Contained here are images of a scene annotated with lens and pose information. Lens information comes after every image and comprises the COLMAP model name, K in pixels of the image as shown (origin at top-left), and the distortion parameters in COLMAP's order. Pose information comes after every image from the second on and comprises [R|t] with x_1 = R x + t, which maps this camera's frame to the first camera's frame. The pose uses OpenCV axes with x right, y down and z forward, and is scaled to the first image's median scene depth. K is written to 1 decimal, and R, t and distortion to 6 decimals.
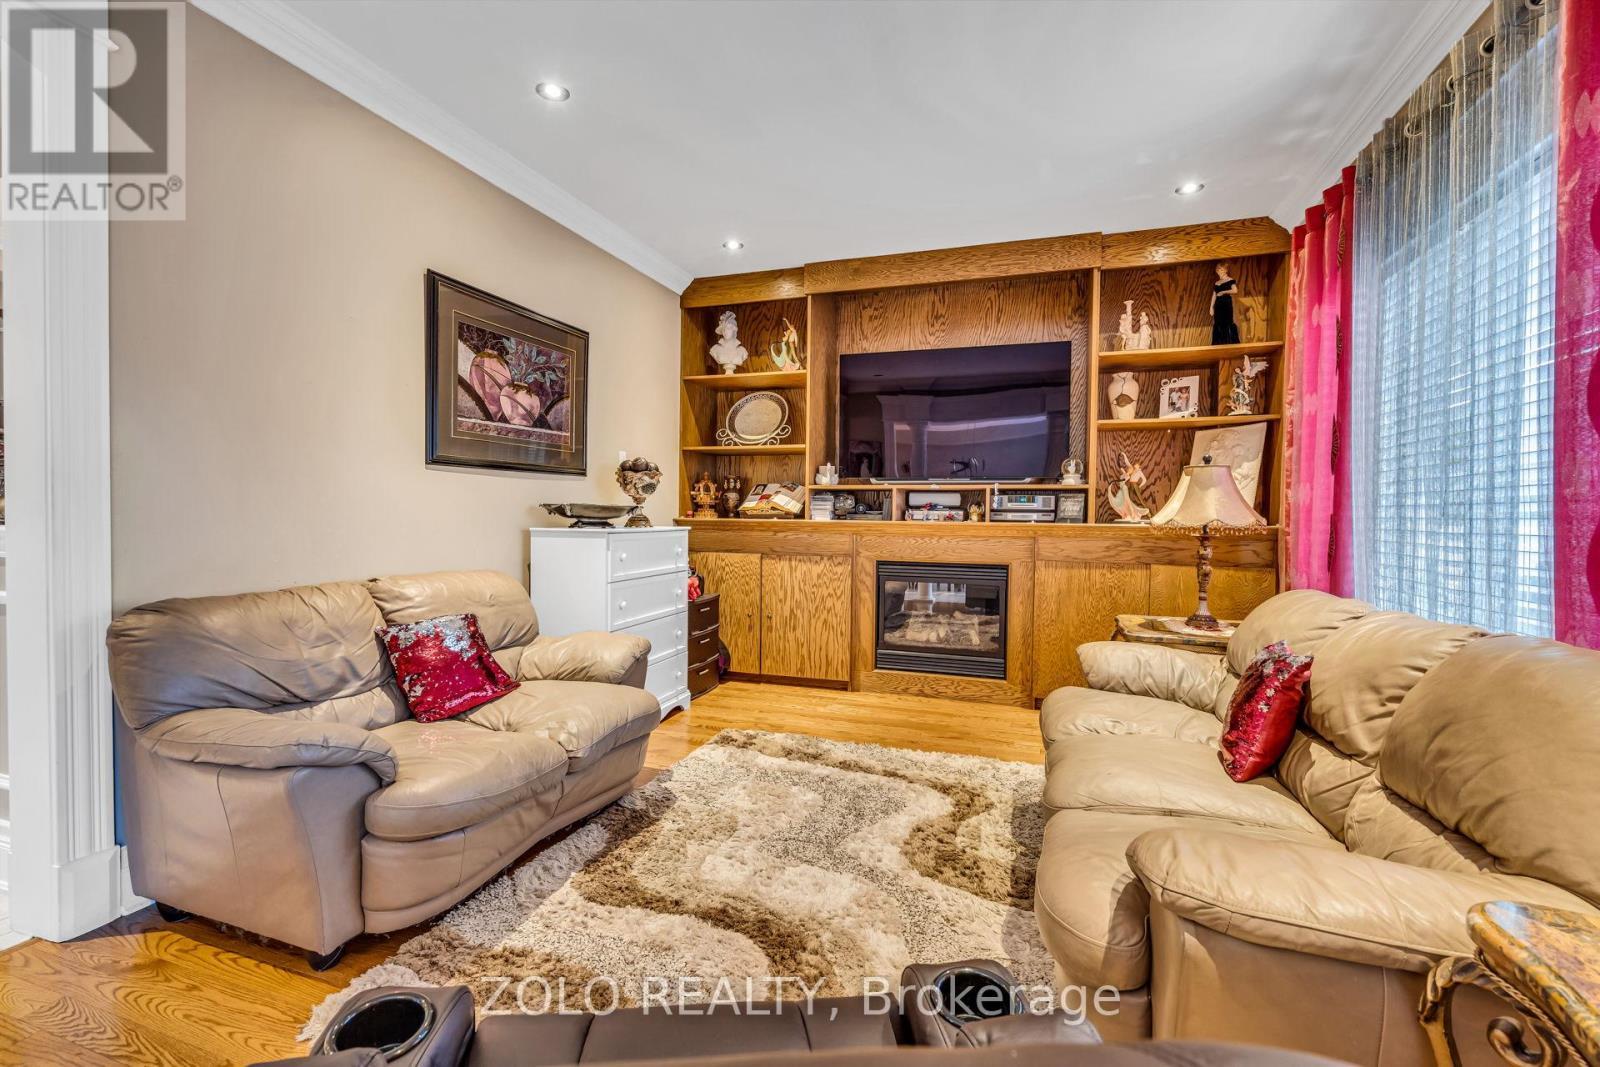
lens RADIAL K [[721.5, 0, 790.5], [0, 721.5, 527.5], [0, 0, 1]] dist [-0.003103, 0.000329]
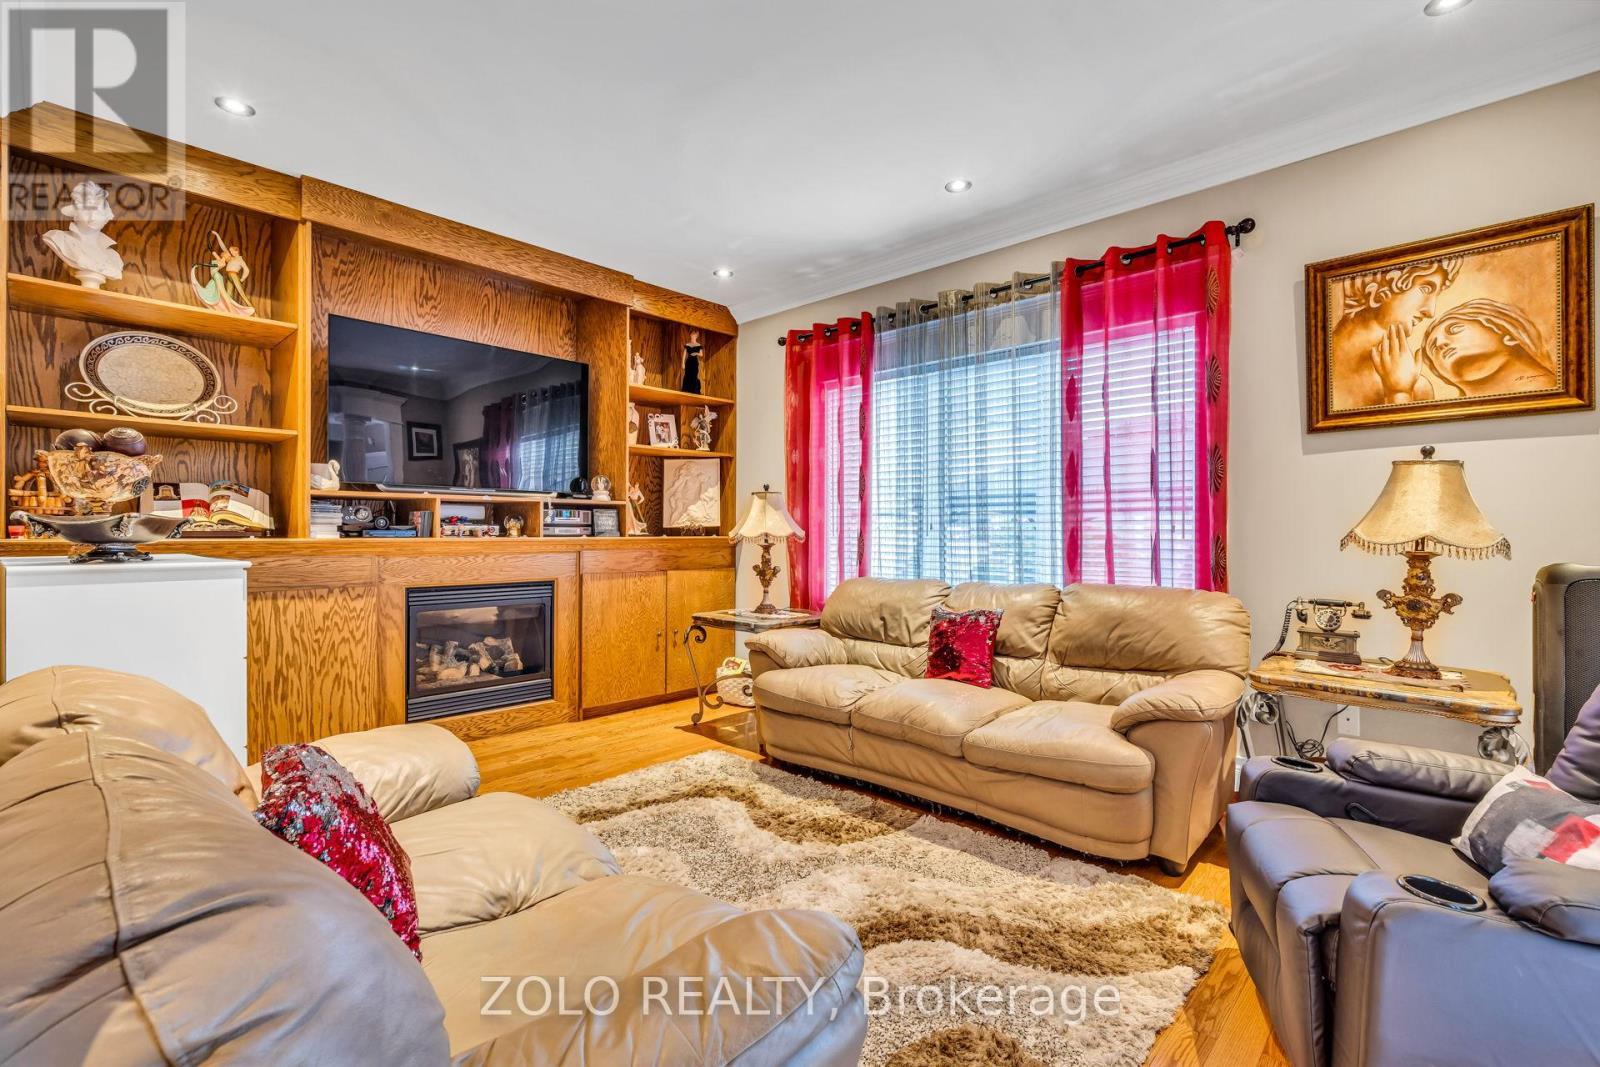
lens RADIAL K [[721.5, 0, 795.8], [0, 721.5, 527.9], [0, 0, 1]] dist [-0.003103, 0.000329]
pose [[0.408586, -0.005043, 0.912706, -0.459964], [0.019124, 0.999813, -0.003037, -0.010213], [-0.912519, 0.018695, 0.408606, 0.301864]]
